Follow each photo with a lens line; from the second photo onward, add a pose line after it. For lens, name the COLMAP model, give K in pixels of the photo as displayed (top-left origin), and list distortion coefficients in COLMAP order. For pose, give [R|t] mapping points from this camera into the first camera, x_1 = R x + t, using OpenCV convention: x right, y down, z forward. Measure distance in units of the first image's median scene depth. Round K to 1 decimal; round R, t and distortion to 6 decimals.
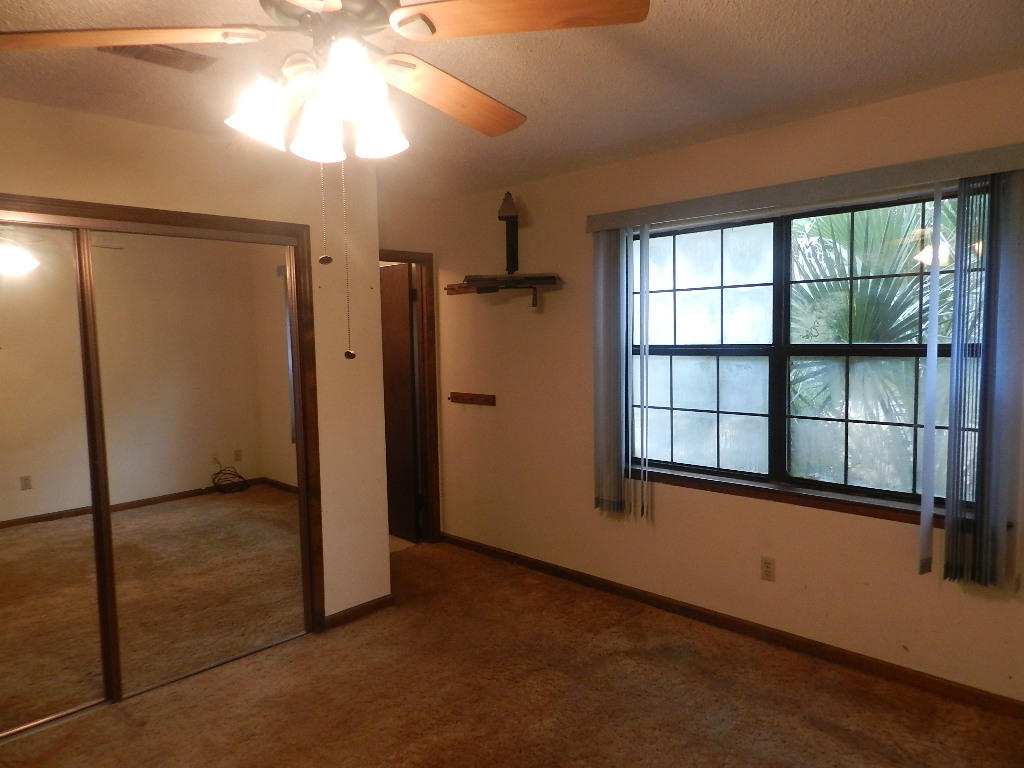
lens RADIAL K [[701.0, 0, 512.0], [0, 701.0, 384.0], [0, 0, 1]] dist [0.006652, 0.000533]
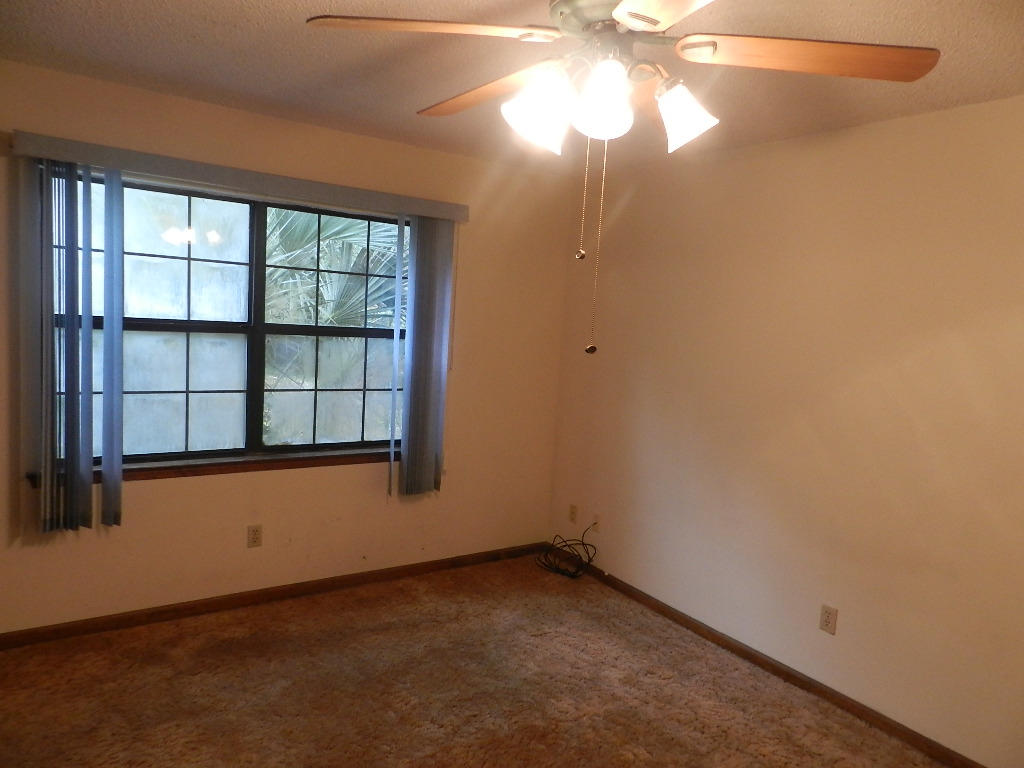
lens RADIAL K [[701.0, 0, 512.0], [0, 701.0, 384.0], [0, 0, 1]] dist [0.006652, 0.000533]
pose [[0.180121, -0.059126, 0.981866, -0.589103], [0.009171, 0.998249, 0.058430, -0.023067], [-0.983602, -0.001520, 0.180348, 0.430850]]
